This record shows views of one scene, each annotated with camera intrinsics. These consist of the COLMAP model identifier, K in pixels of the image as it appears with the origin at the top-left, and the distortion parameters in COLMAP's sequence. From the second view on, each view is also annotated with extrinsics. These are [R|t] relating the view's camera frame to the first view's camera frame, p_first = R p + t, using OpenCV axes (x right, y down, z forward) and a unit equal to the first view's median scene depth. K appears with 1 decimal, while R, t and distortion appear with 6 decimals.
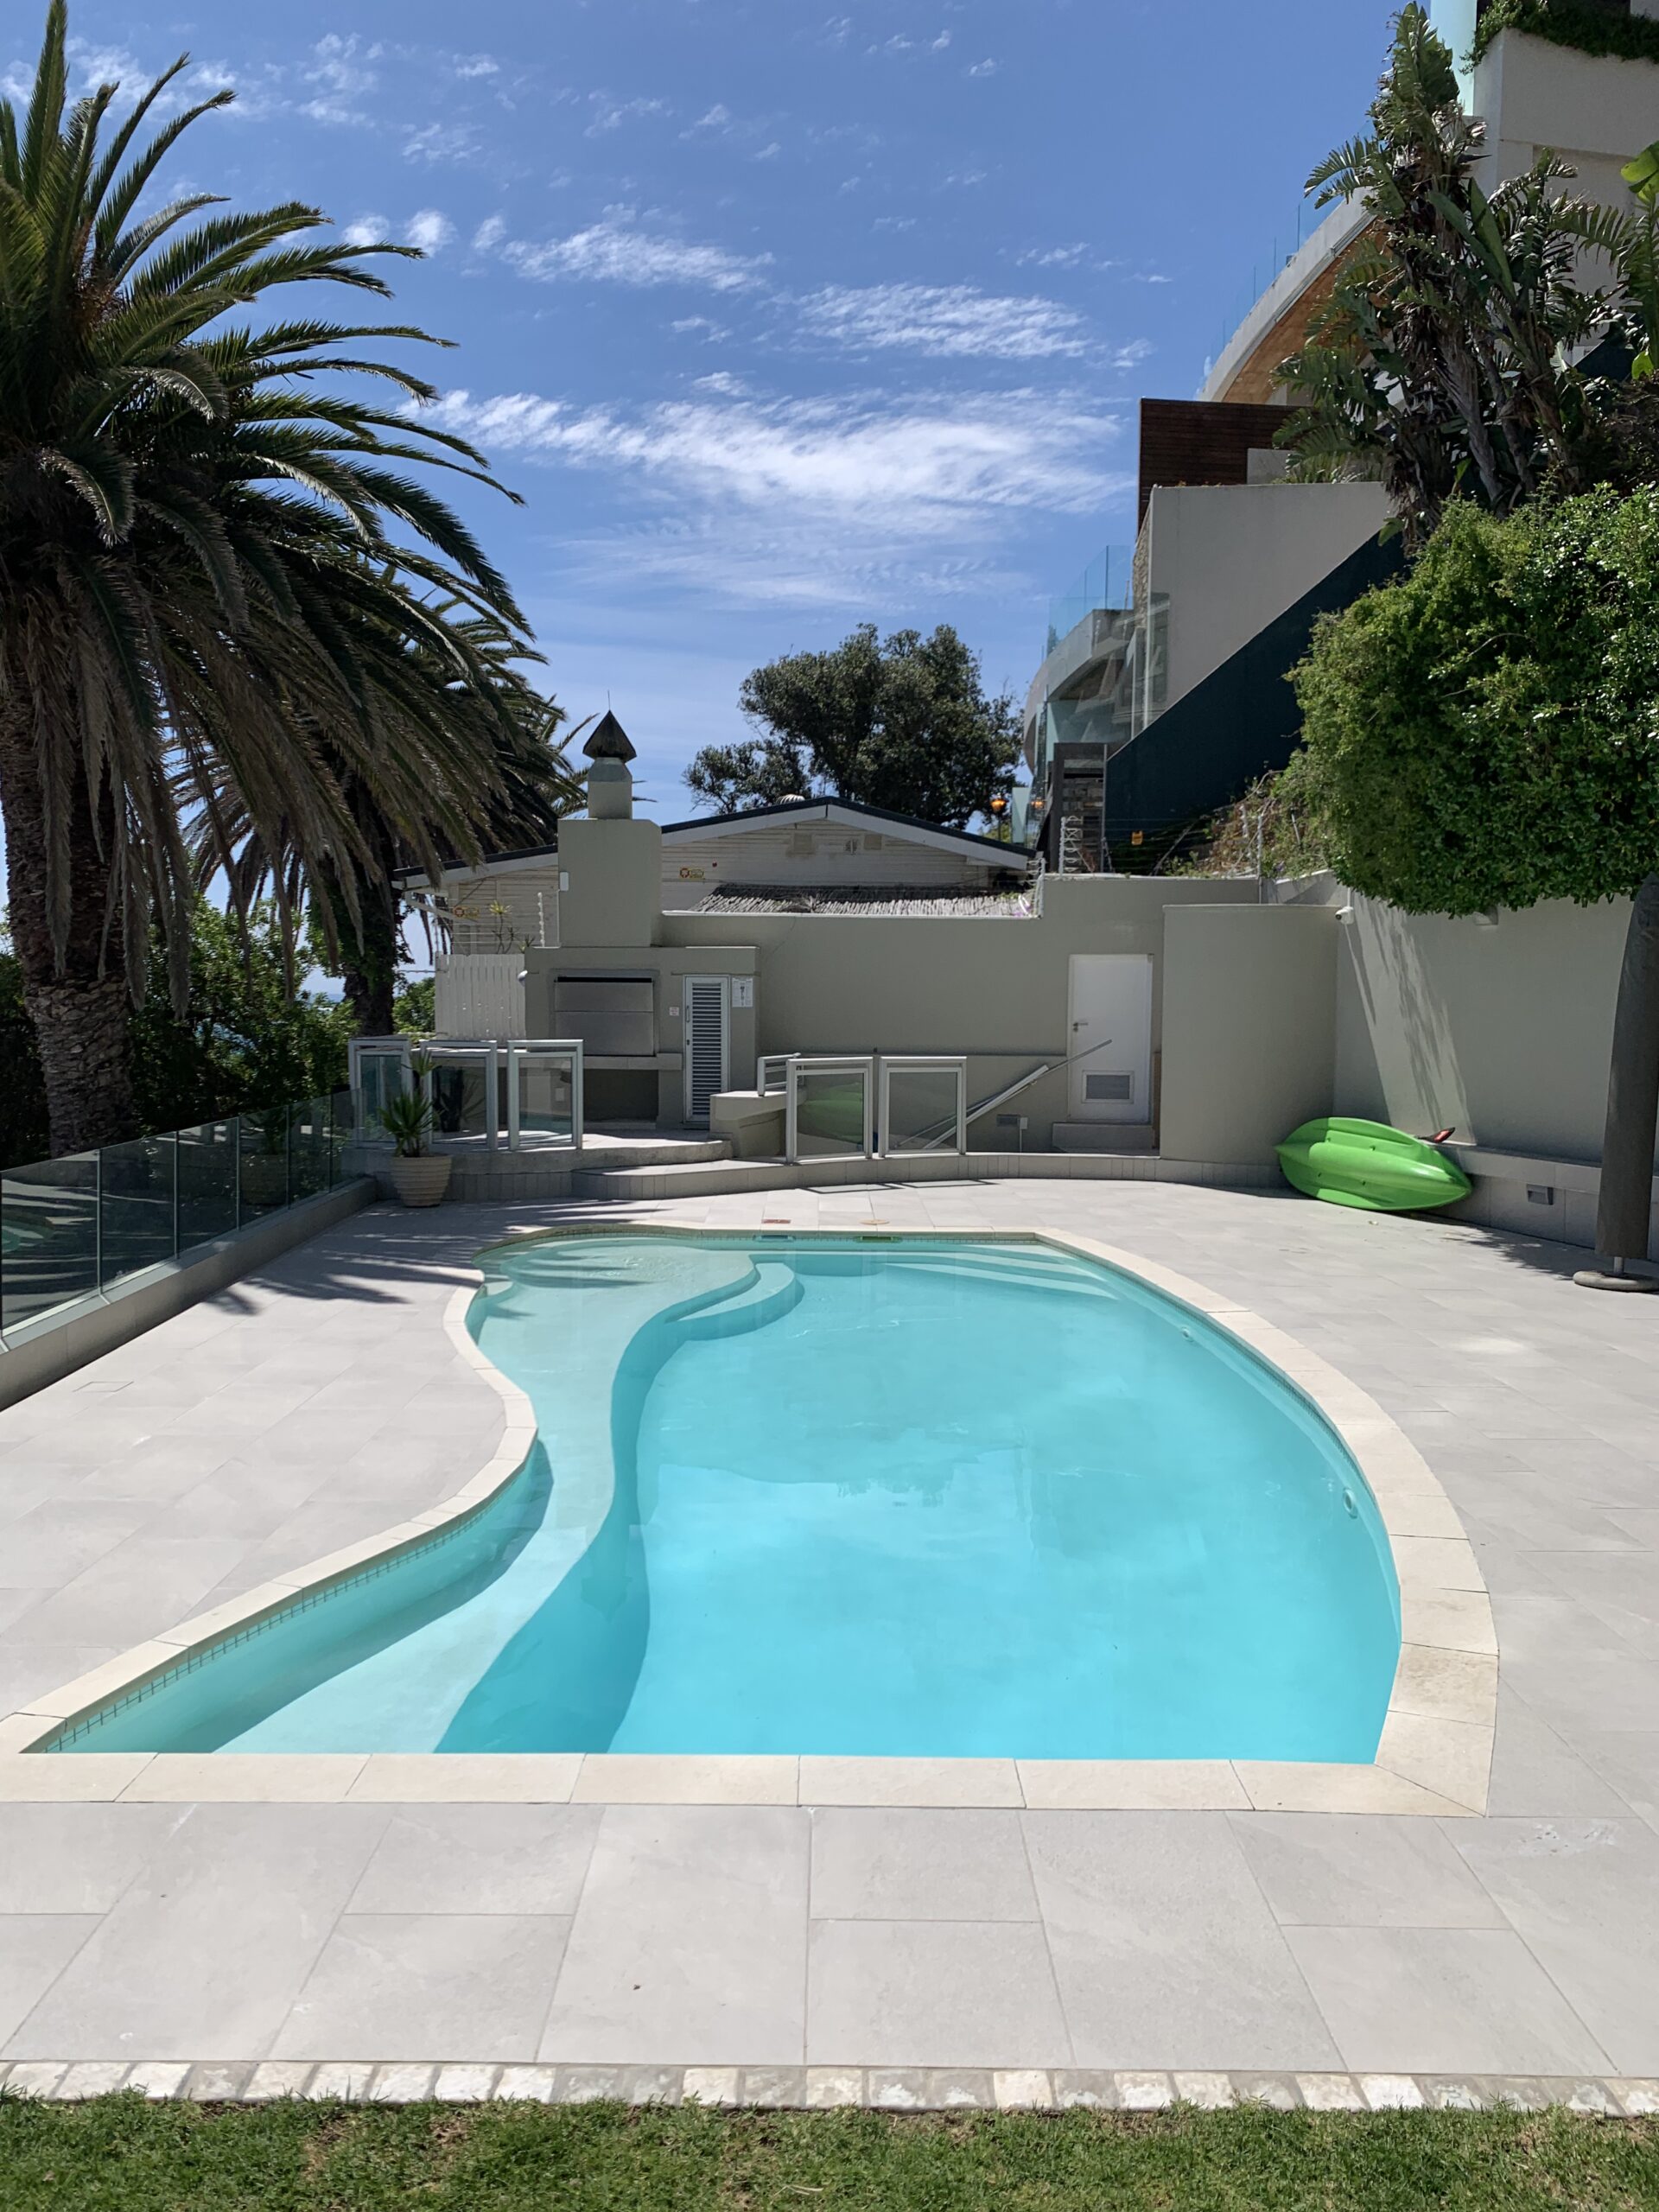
lens RADIAL K [[1679.4, 0, 829.5], [0, 1679.4, 1106.0], [0, 0, 1]] dist [0.009173, -0.035703]
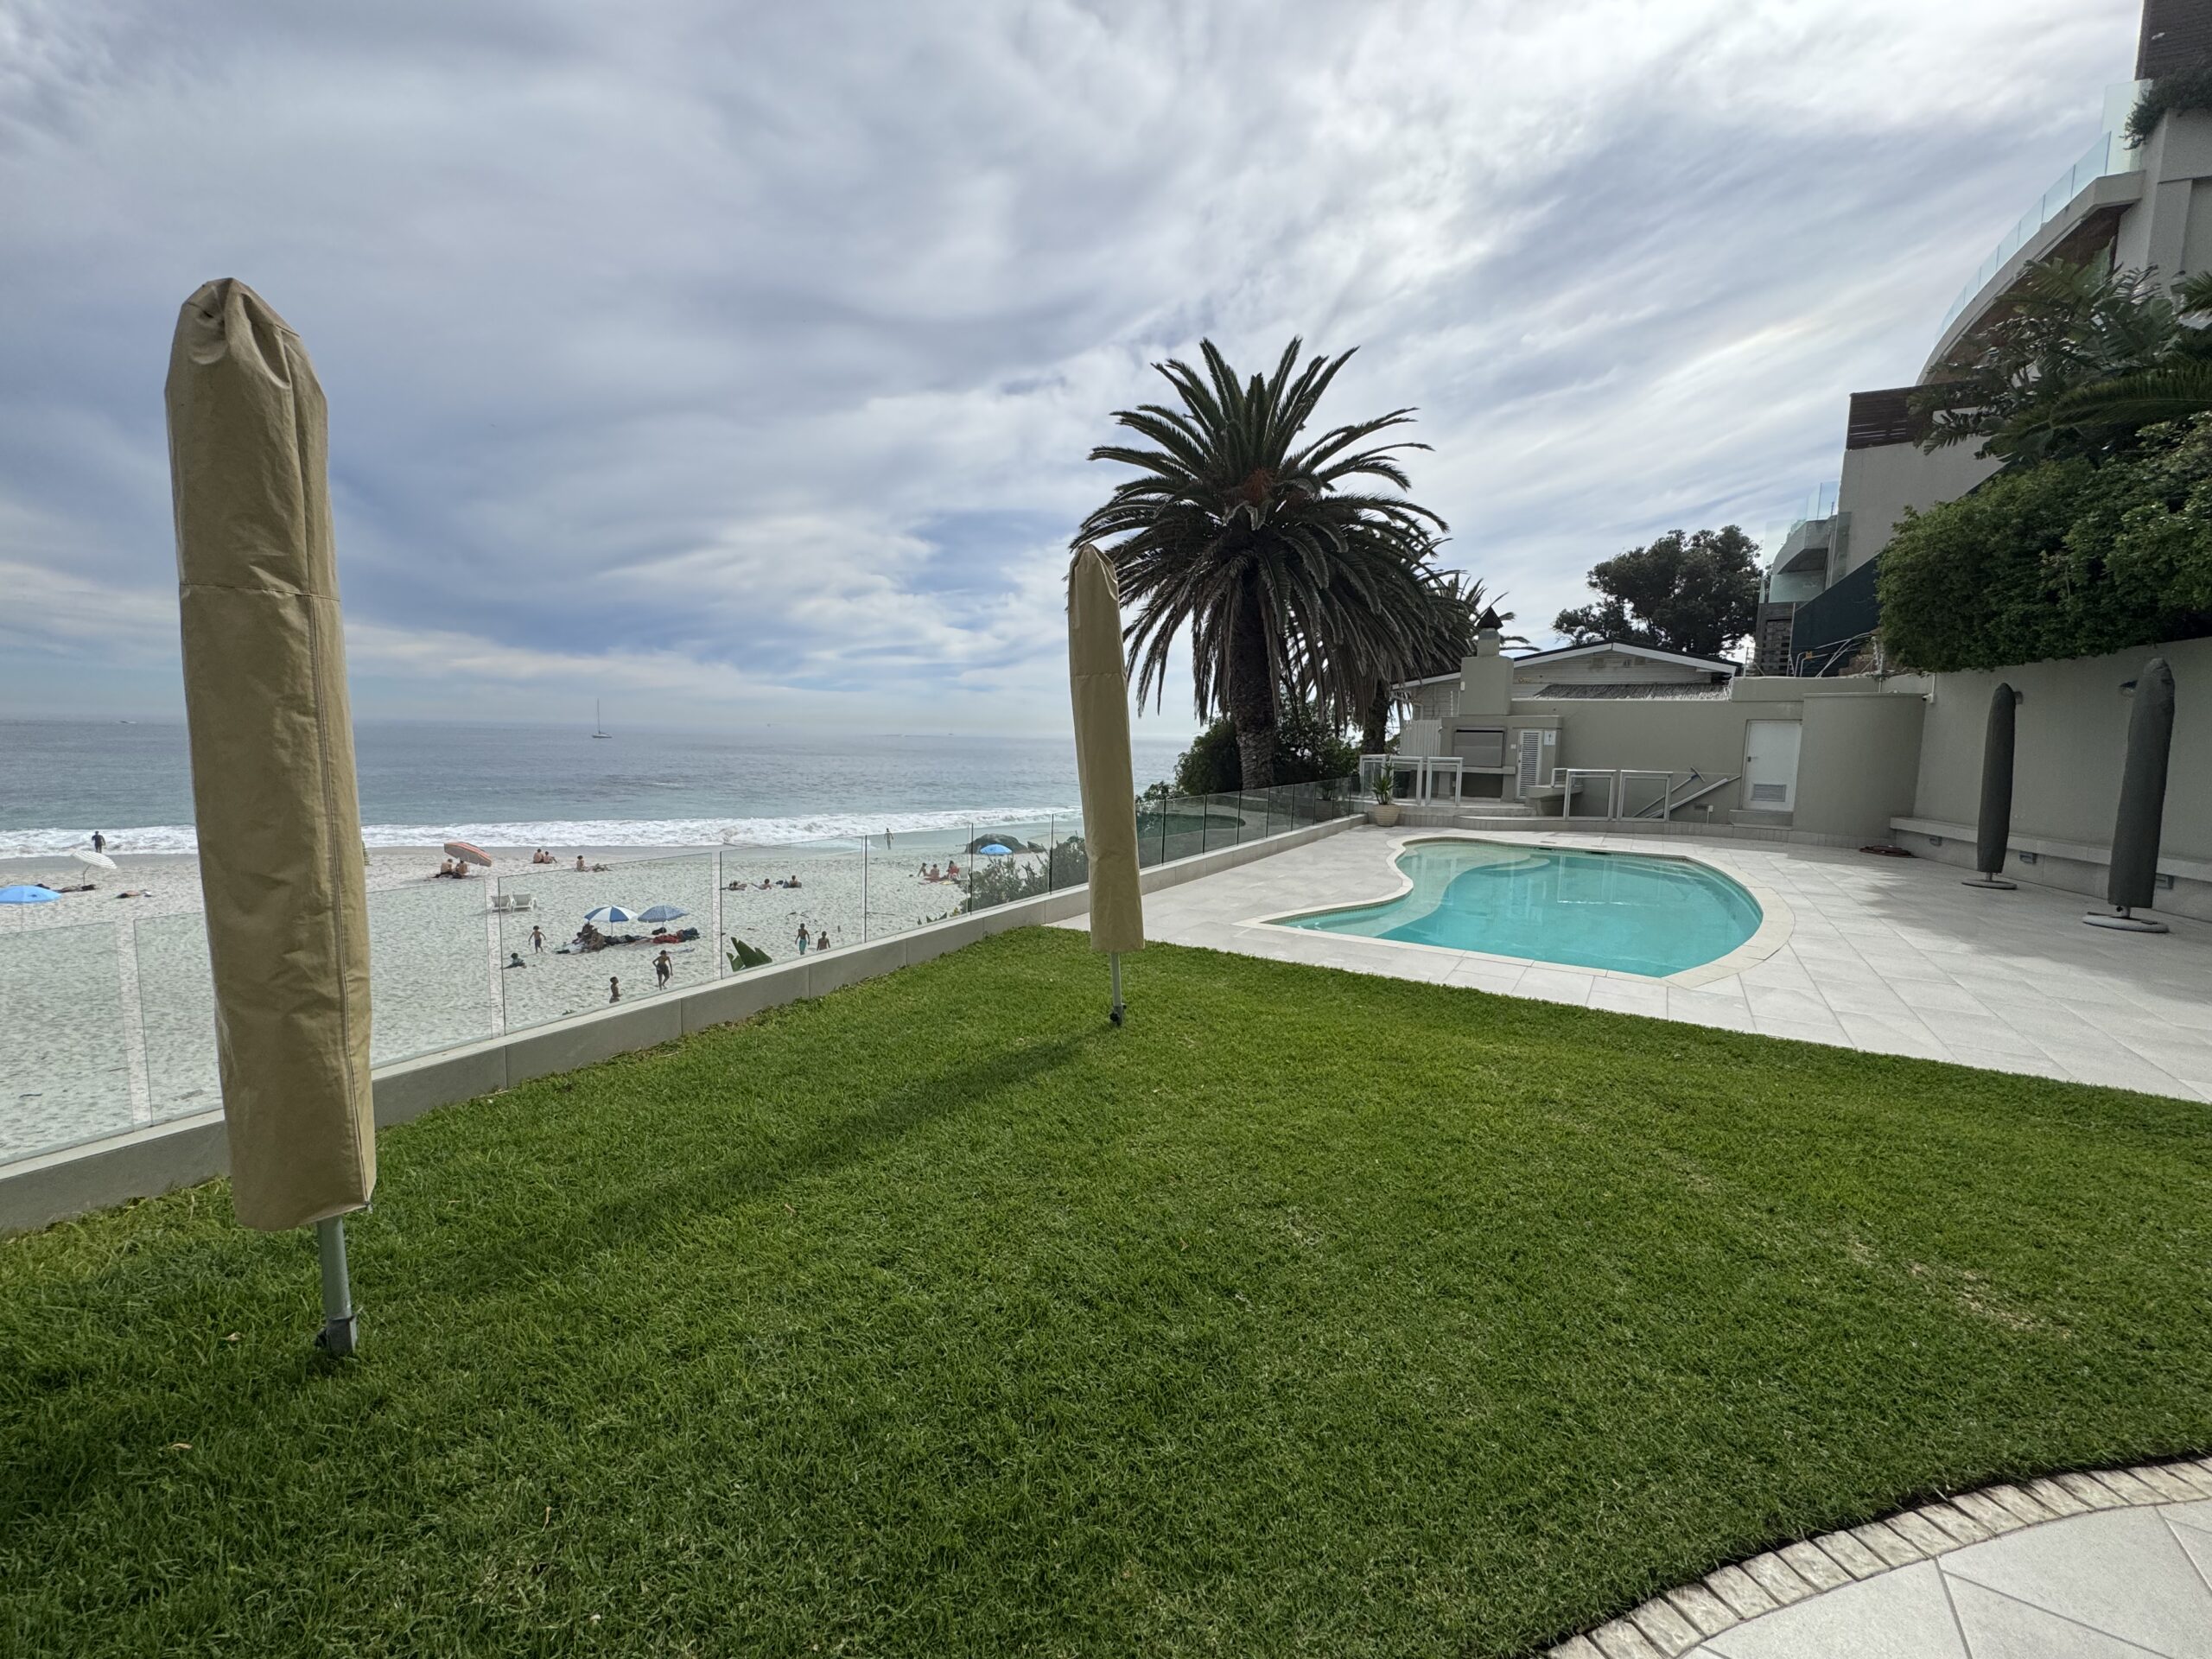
lens RADIAL K [[894.7, 0, 1106.0], [0, 894.7, 829.5], [0, 0, 1]] dist [-0.000136, -0.000005]
pose [[0.846753, 0.069913, -0.527373, 0.073893], [-0.052655, 0.997473, 0.047690, 0.021356], [0.529375, -0.012612, 0.848294, -0.234253]]
